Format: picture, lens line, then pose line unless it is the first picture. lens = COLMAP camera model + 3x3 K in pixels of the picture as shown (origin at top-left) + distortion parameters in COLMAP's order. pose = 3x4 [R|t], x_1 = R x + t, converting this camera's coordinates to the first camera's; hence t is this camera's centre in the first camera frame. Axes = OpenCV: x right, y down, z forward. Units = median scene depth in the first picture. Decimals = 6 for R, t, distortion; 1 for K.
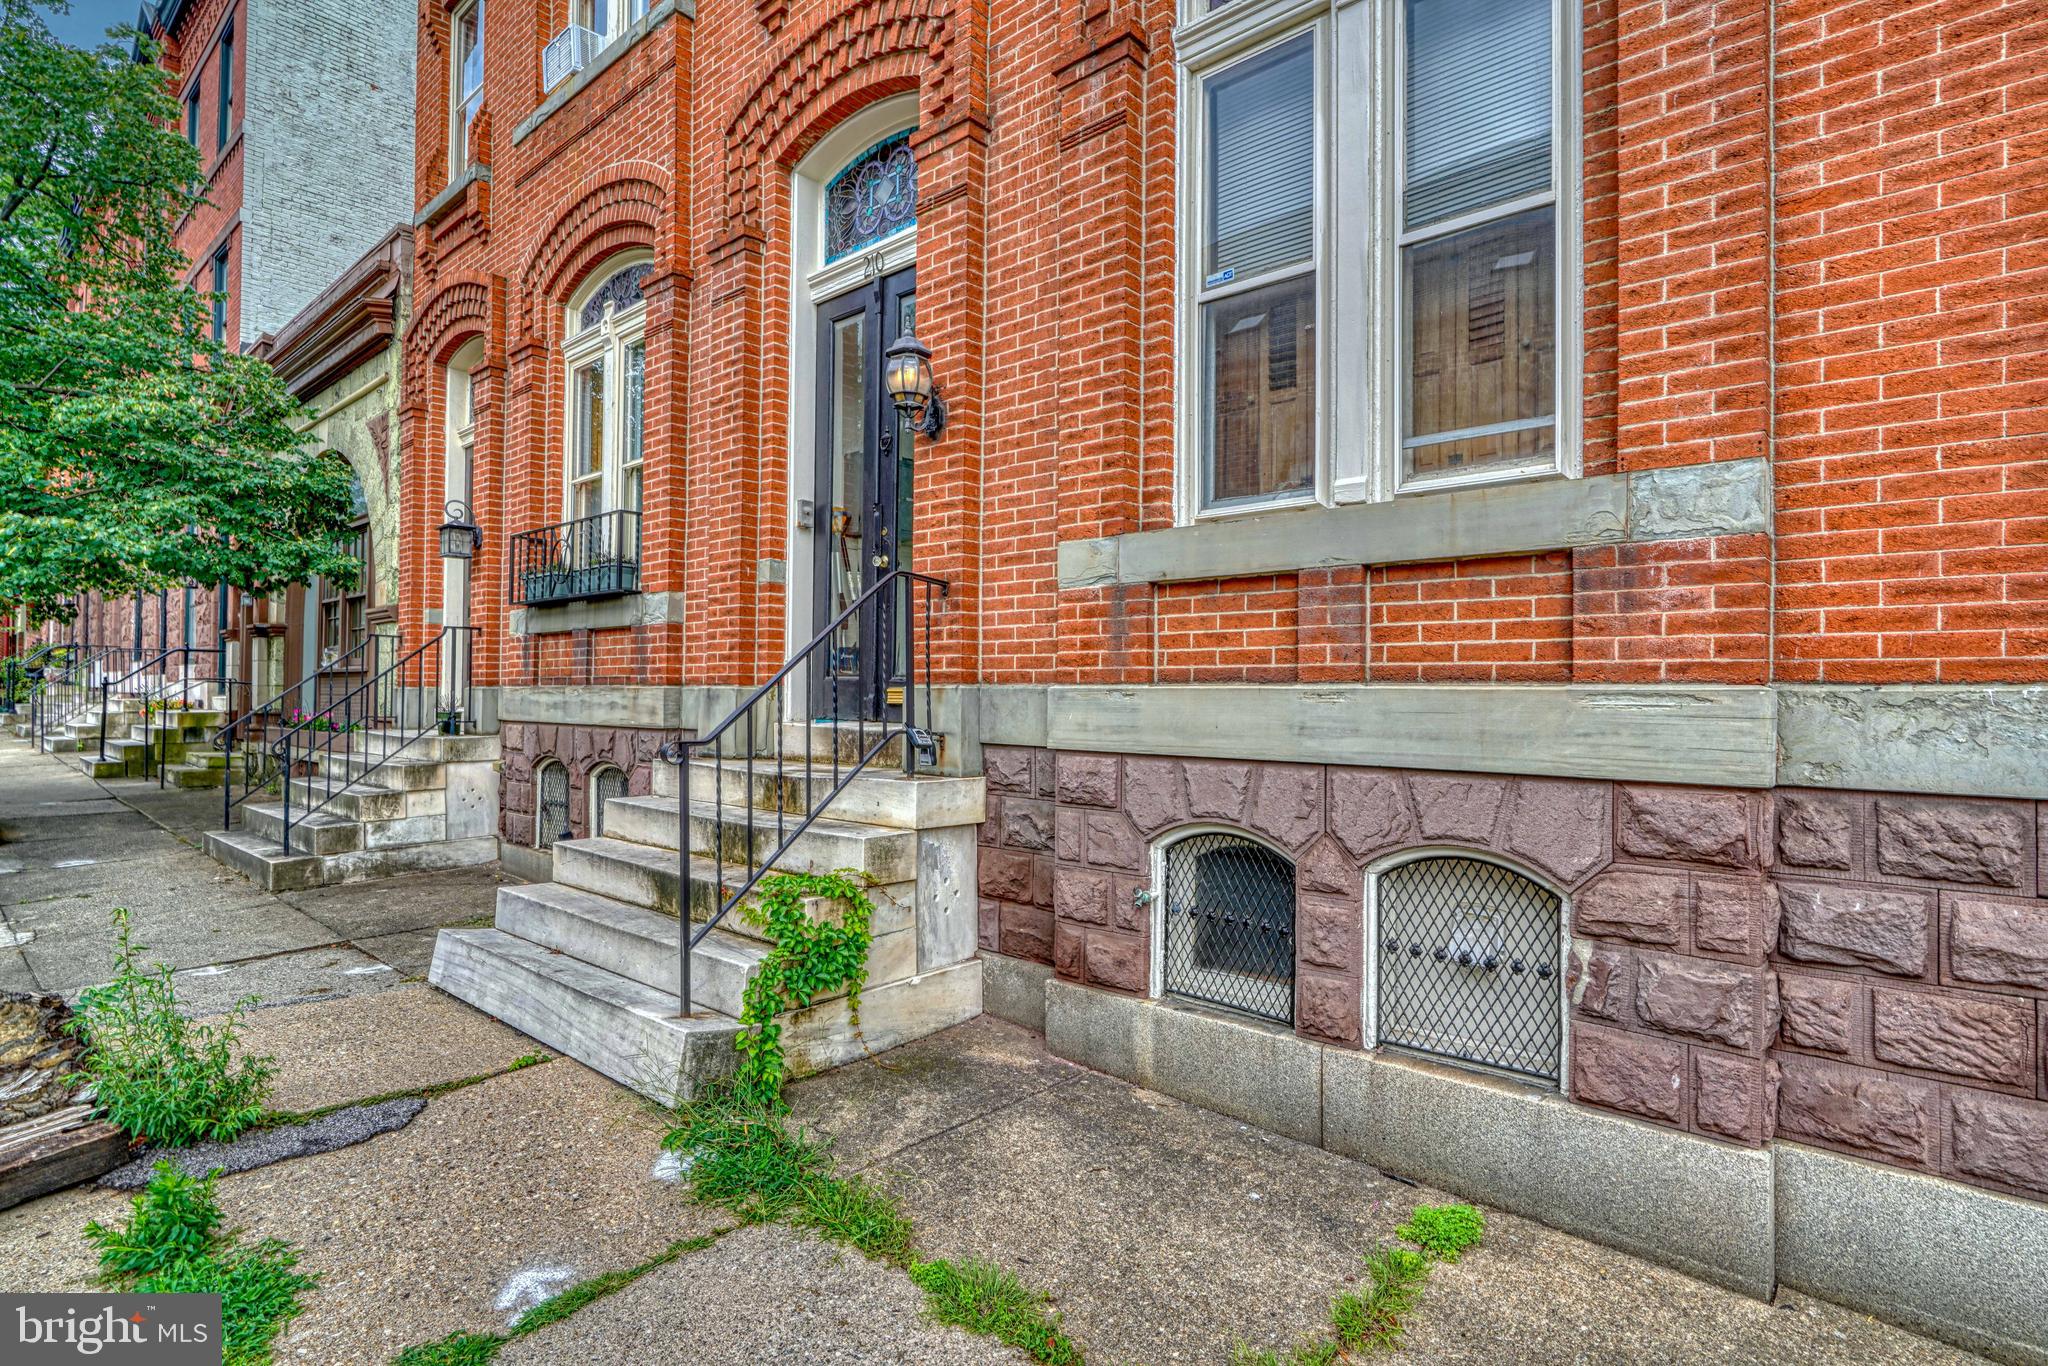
lens RADIAL K [[1041.5, 0, 1024.0], [0, 1041.5, 683.0], [0, 0, 1]] dist [-0.004758, 0.002900]
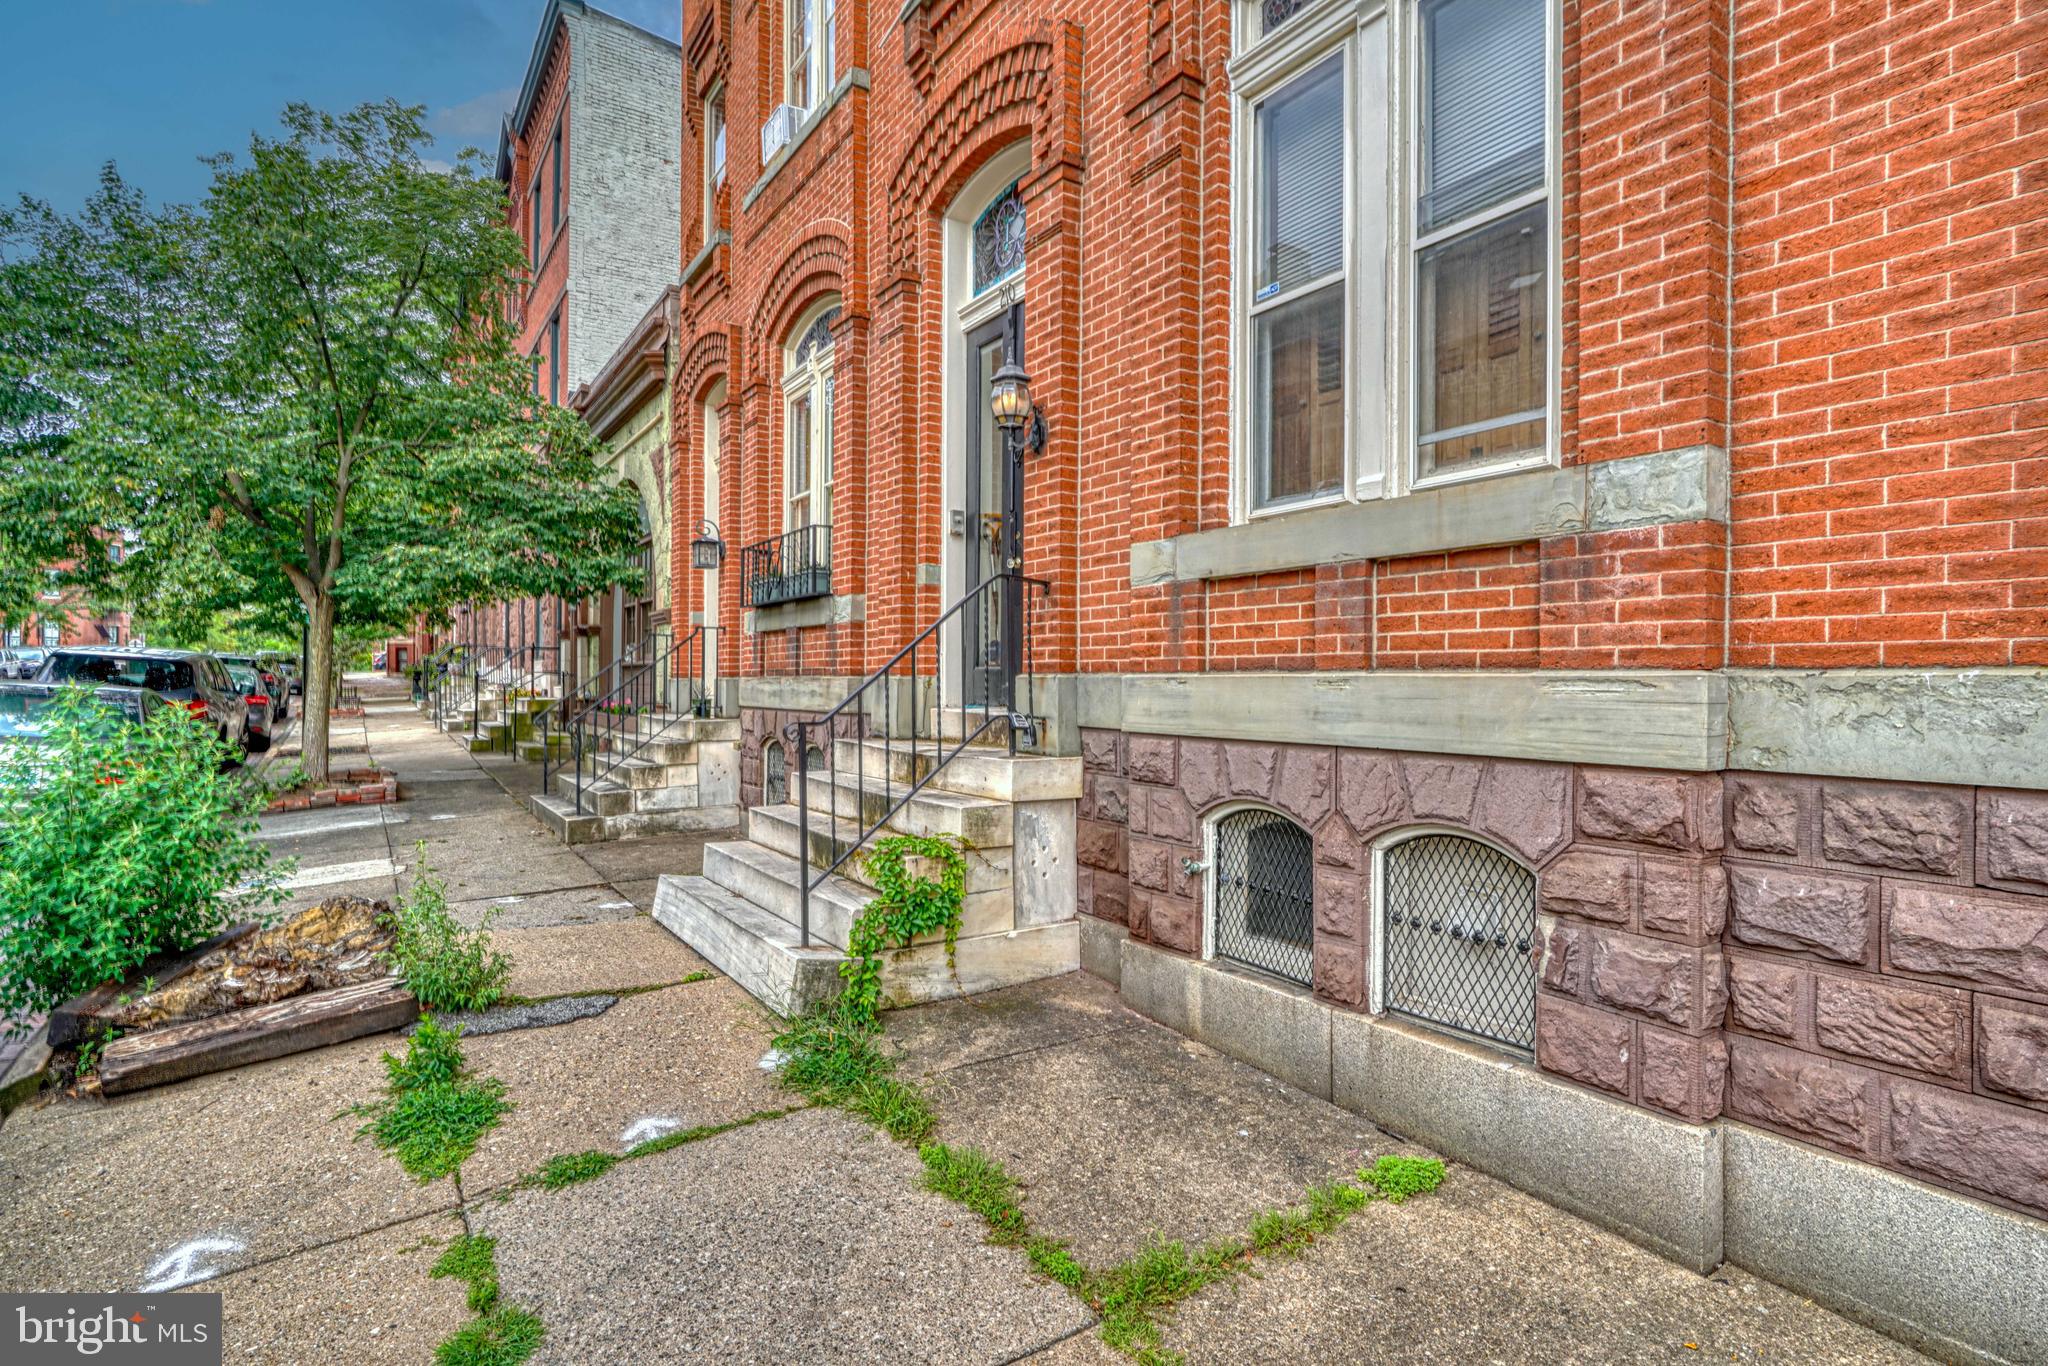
lens RADIAL K [[1043.1, 0, 1019.9], [0, 1043.1, 684.1], [0, 0, 1]] dist [-0.003698, 0.003613]
pose [[0.965133, -0.003749, -0.261733, 0.239228], [0.007023, 0.999908, 0.011574, -0.000753], [0.261665, -0.013008, 0.965071, -0.111074]]
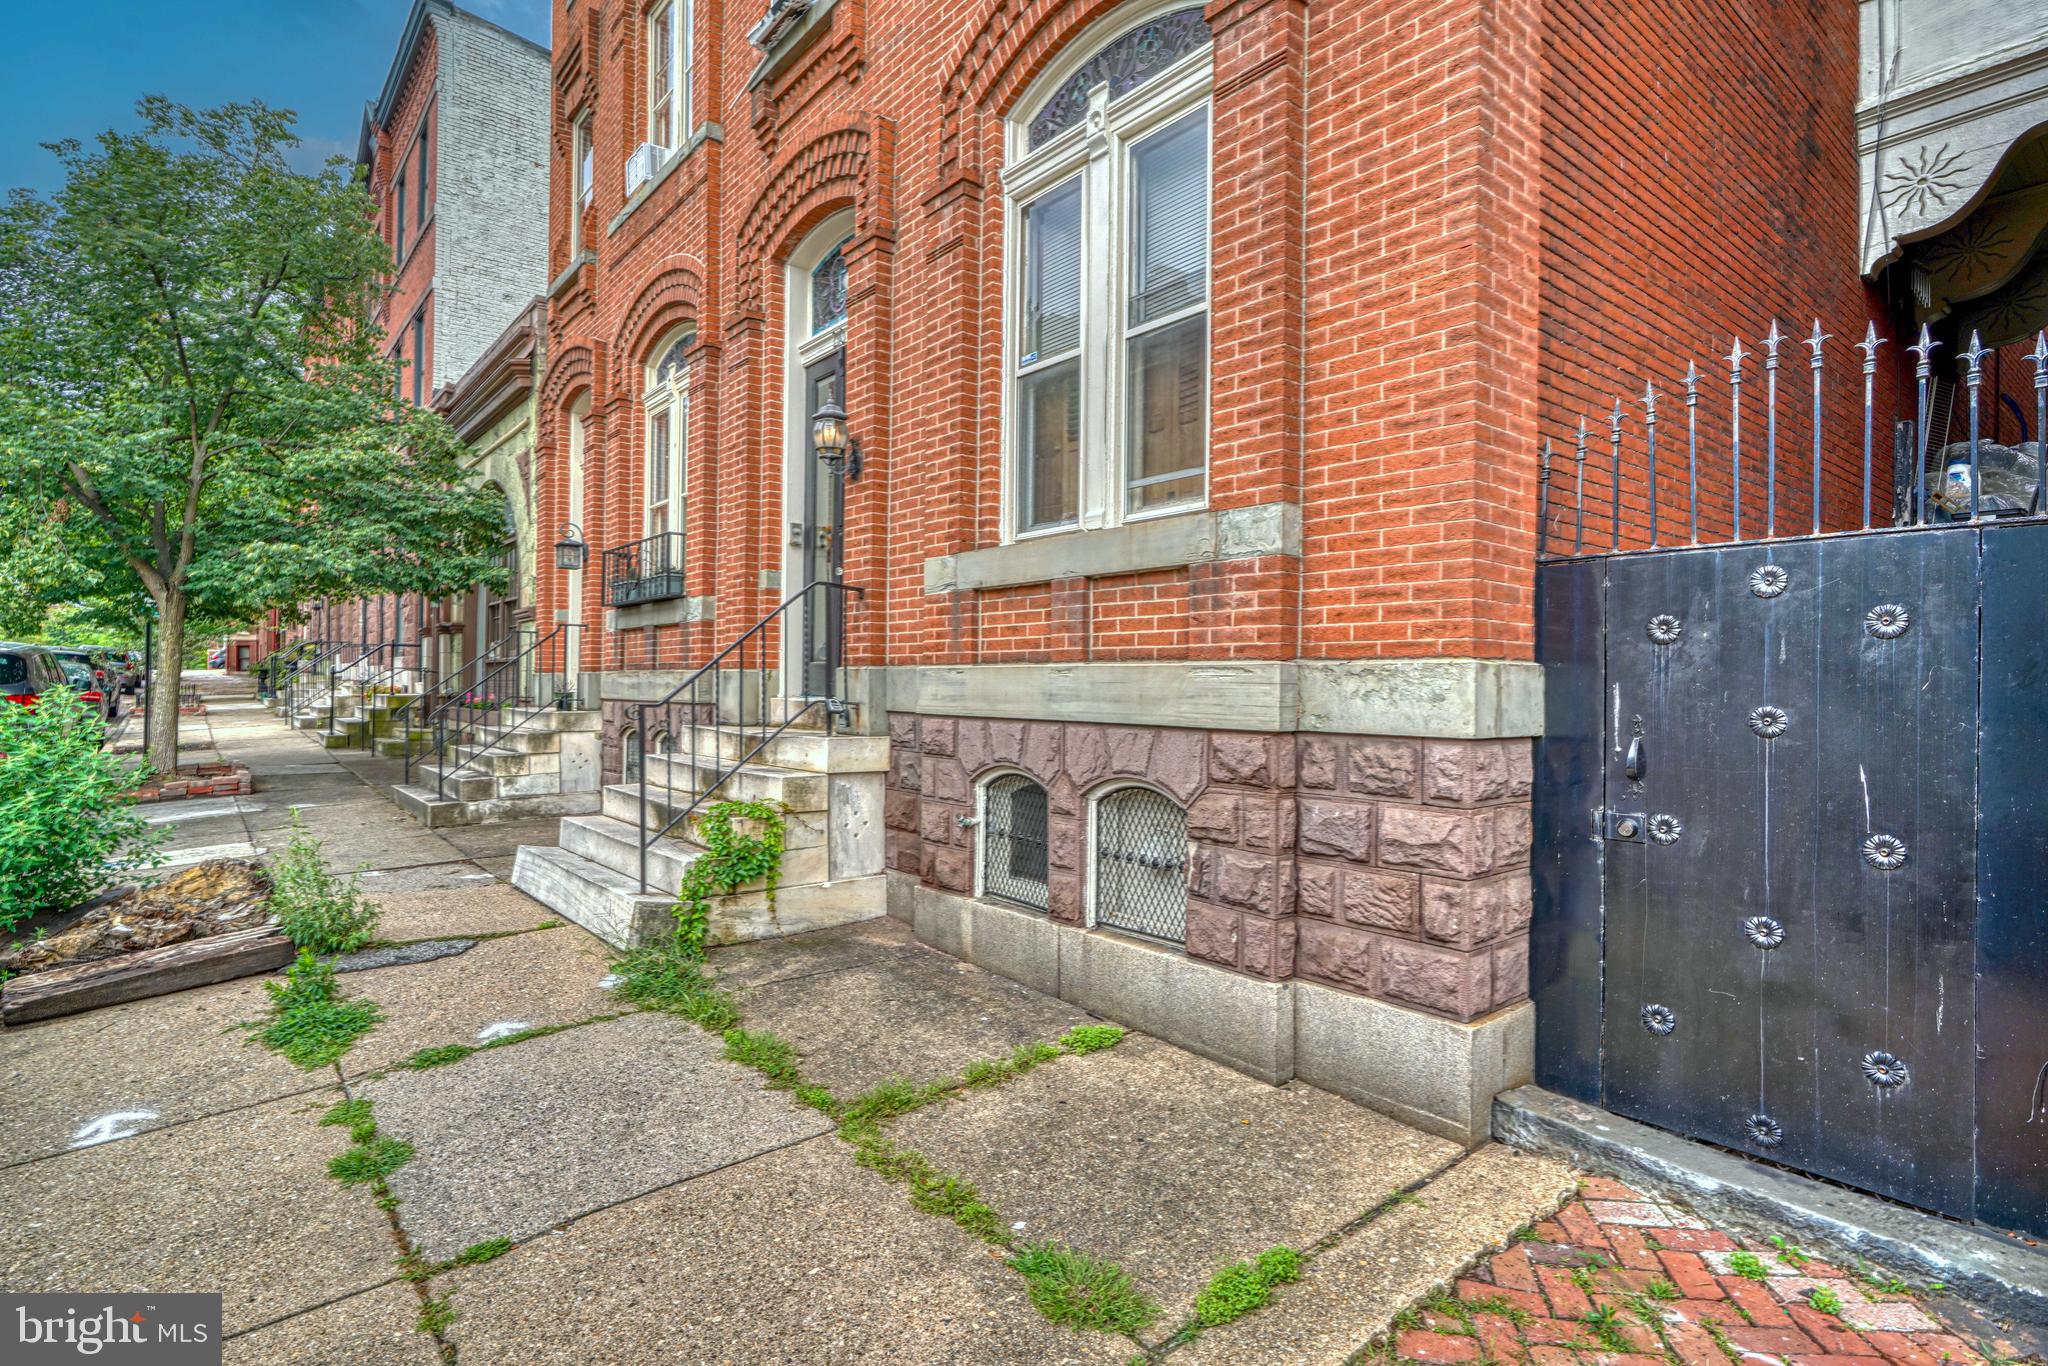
lens RADIAL K [[1043.1, 0, 1019.9], [0, 1043.1, 684.1], [0, 0, 1]] dist [-0.003698, 0.003613]
pose [[0.987575, 0.001649, -0.157138, 0.418287], [-0.000333, 0.999965, 0.008402, 0.016252], [0.157147, -0.008245, 0.987541, -0.345834]]
